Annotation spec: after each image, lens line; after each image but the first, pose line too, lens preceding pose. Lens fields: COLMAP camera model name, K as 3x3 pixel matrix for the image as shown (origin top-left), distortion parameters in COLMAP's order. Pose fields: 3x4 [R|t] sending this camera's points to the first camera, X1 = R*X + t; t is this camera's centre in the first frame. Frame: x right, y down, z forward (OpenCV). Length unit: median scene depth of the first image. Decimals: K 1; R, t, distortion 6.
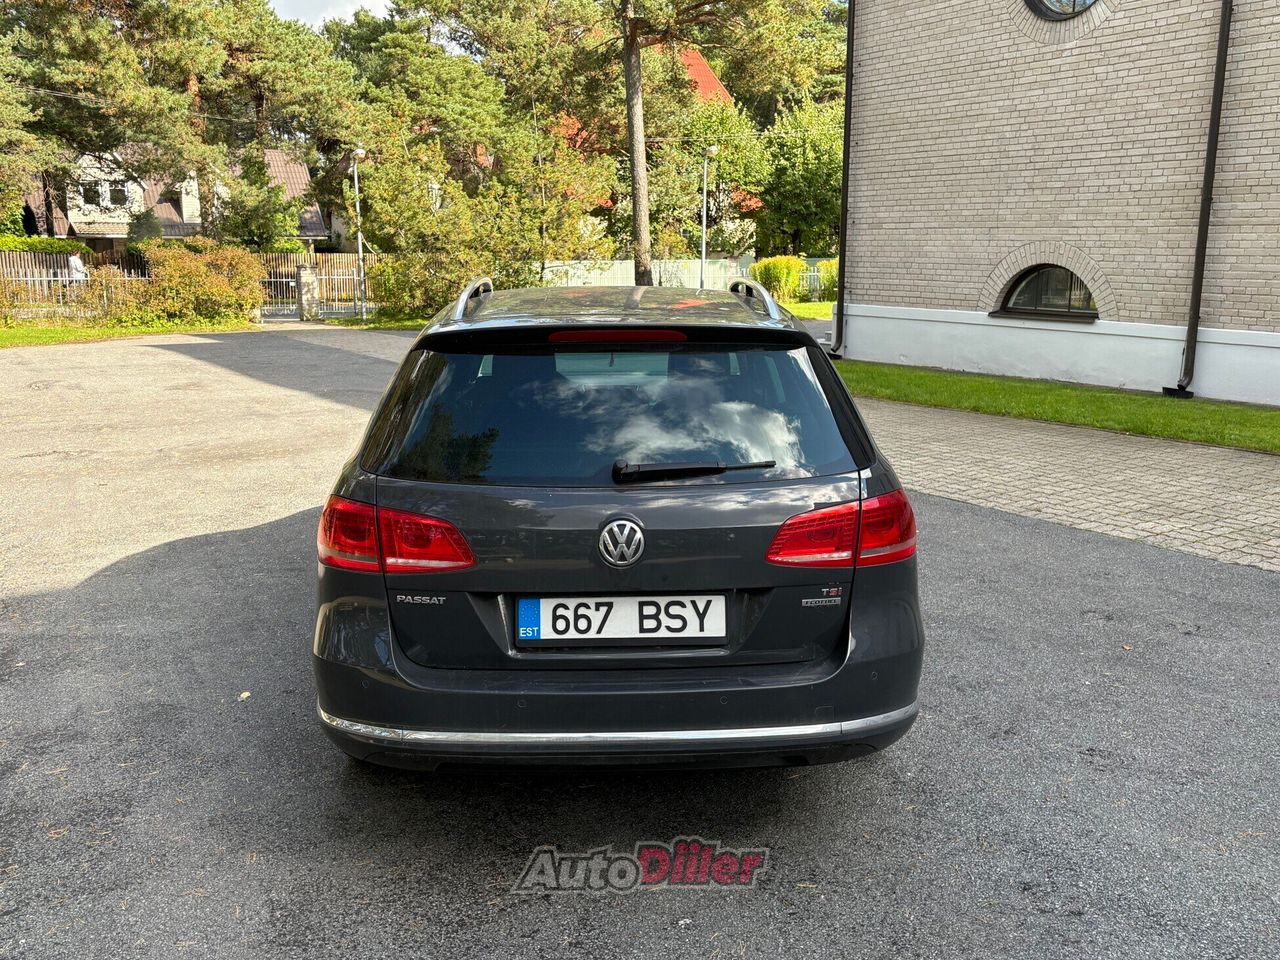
lens RADIAL K [[1164.1, 0, 641.0], [0, 1164.1, 469.2], [0, 0, 1]] dist [0.024984, 0.000000]
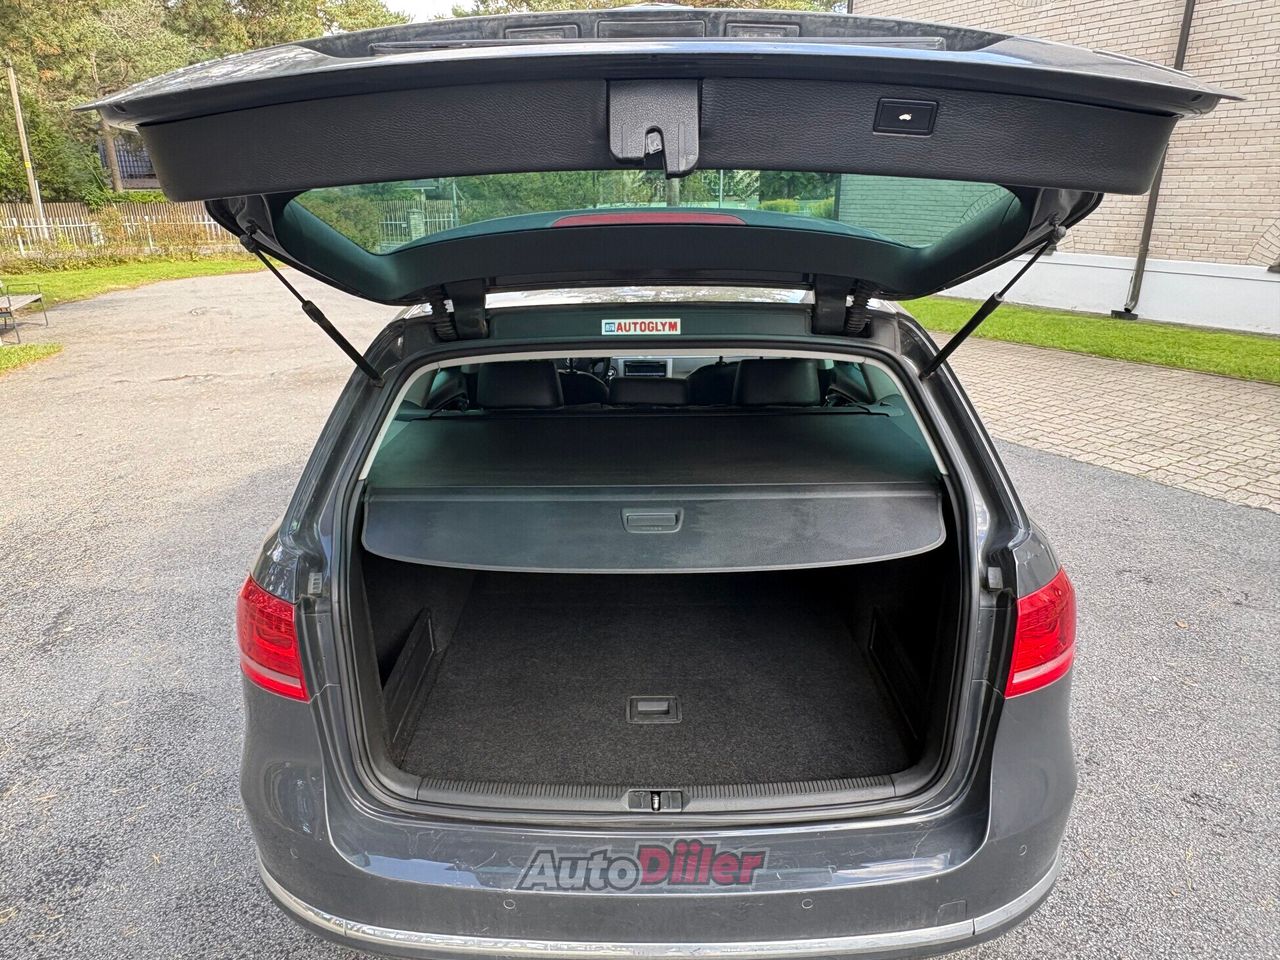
lens RADIAL K [[841.4, 0, 632.8], [0, 841.4, 473.8], [0, 0, 1]] dist [0.017318, -0.010780]
pose [[0.999002, 0.003216, -0.044557, -0.001583], [0.002794, 0.990954, 0.134171, -0.021250], [0.044586, -0.134161, 0.989956, 0.100425]]
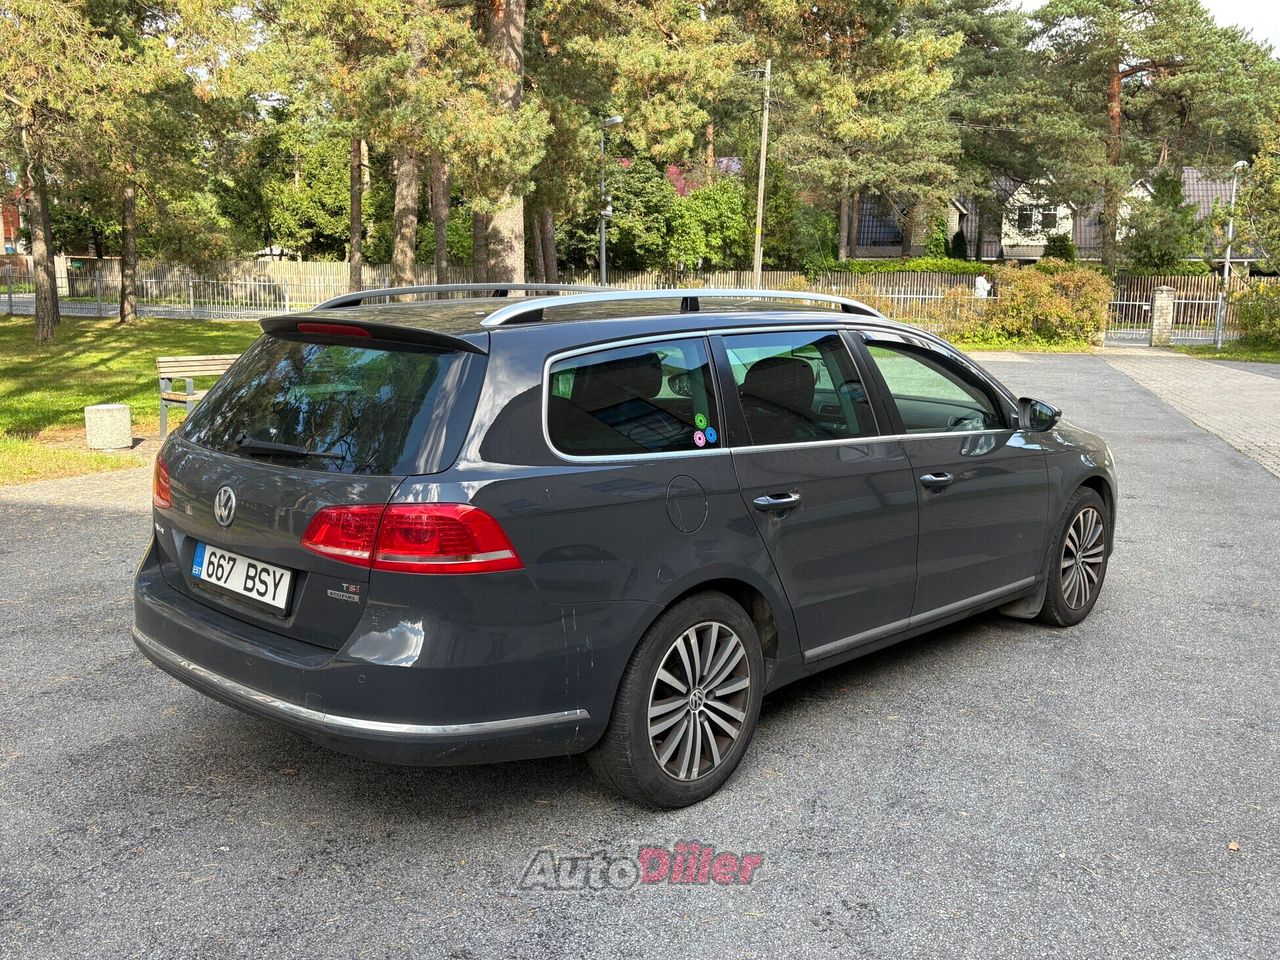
lens RADIAL K [[1164.1, 0, 667.1], [0, 1164.1, 497.7], [0, 0, 1]] dist [0.024984, 0.000000]
pose [[0.721382, 0.142210, -0.677779, 0.201621], [-0.139314, 0.988482, 0.059125, -0.013833], [0.678380, 0.051772, 0.732884, 0.085122]]
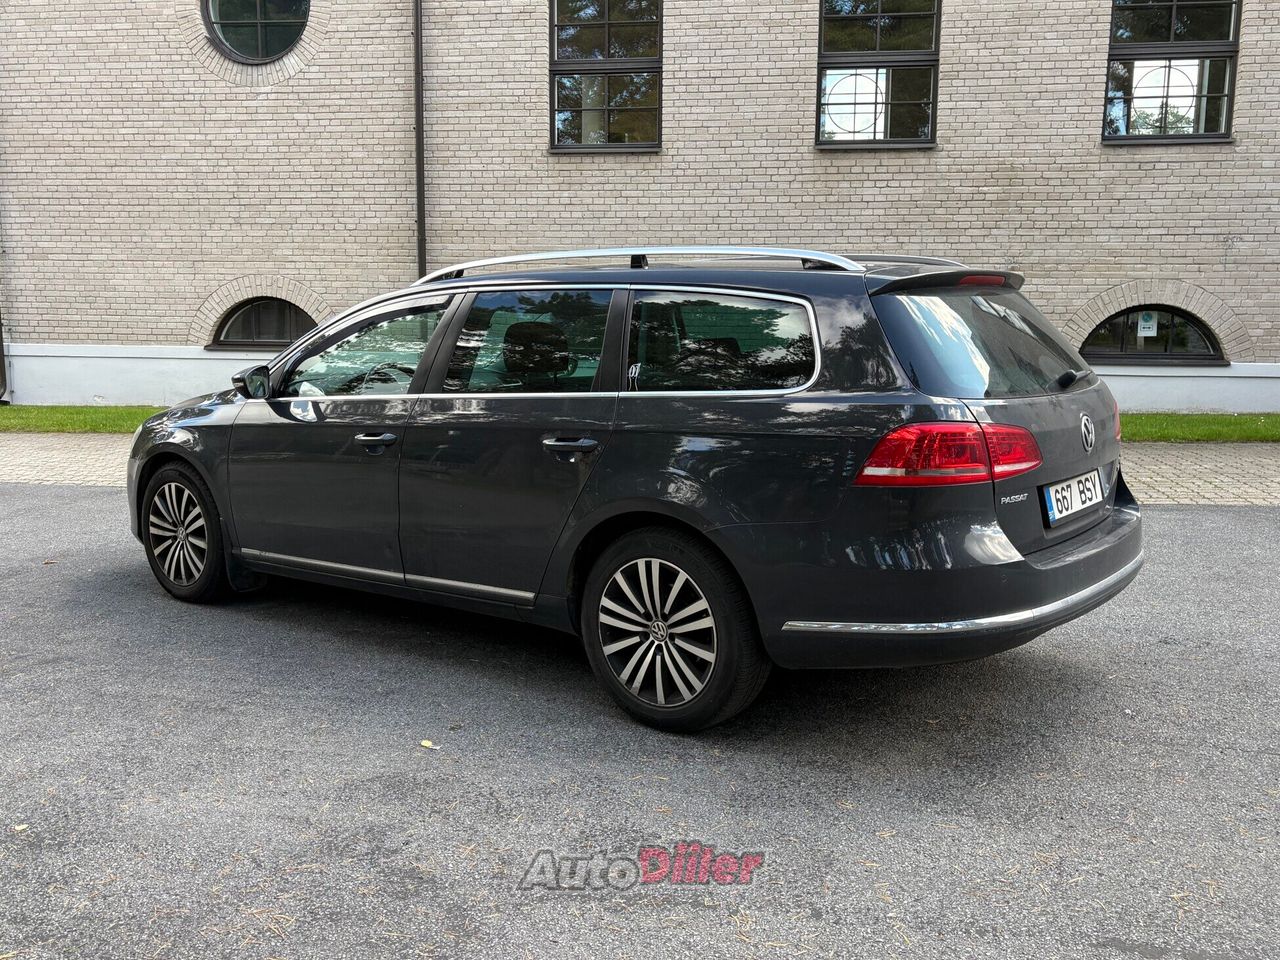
lens RADIAL K [[1164.1, 0, 624.9], [0, 1164.1, 474.7], [0, 0, 1]] dist [0.024984, 0.000000]
pose [[0.657668, -0.109390, 0.745323, -0.251054], [0.139018, 0.990031, 0.022636, 0.001245], [-0.740370, 0.088726, 0.666319, 0.096850]]
